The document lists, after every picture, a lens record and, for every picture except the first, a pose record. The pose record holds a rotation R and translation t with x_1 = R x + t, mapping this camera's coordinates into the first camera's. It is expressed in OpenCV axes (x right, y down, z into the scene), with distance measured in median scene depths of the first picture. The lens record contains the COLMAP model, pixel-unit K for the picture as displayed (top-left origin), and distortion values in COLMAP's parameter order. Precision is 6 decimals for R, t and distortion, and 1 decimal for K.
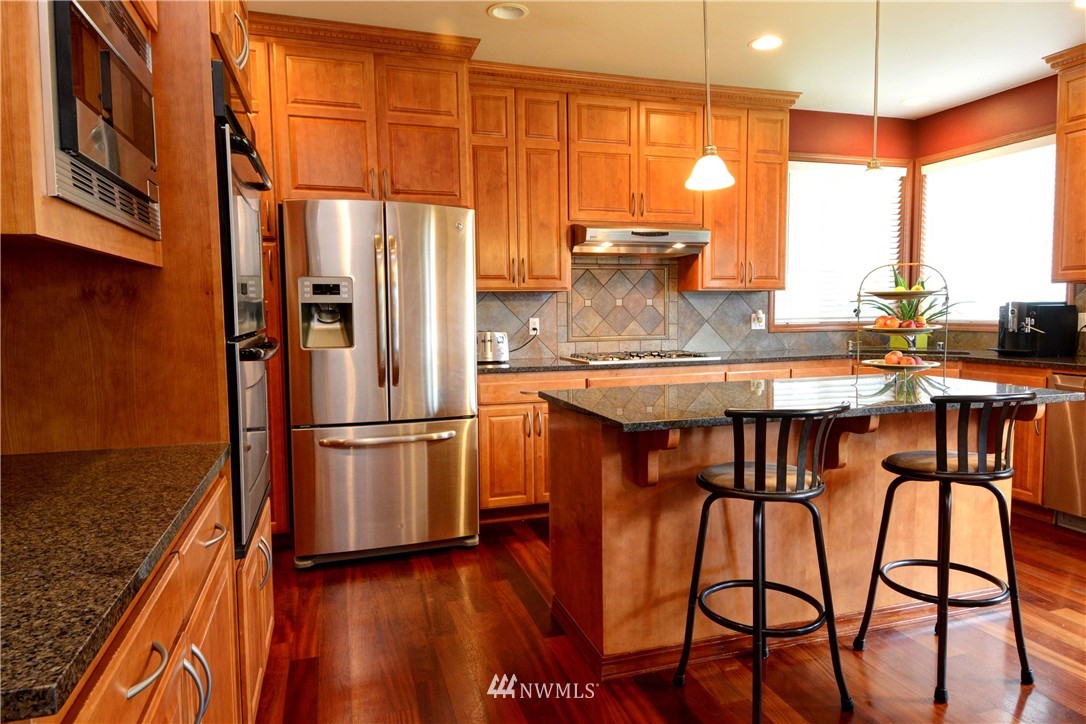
lens RADIAL K [[674.3, 0, 549.8], [0, 674.3, 362.9], [0, 0, 1]] dist [0.005037, 0.000700]
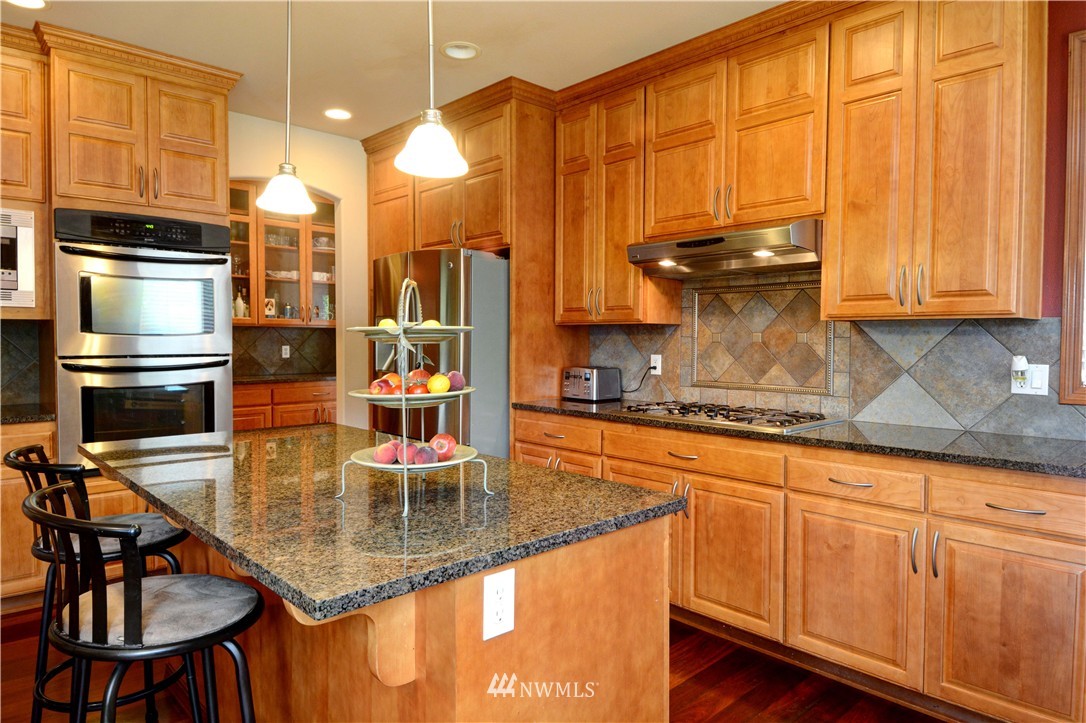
lens RADIAL K [[674.3, 0, 545.9], [0, 674.3, 354.4], [0, 0, 1]] dist [0.005037, 0.000700]
pose [[0.420472, 0.034821, -0.906637, 0.662294], [-0.082466, 0.996594, 0.000030, -0.054072], [0.903550, 0.074754, 0.421911, 0.502606]]
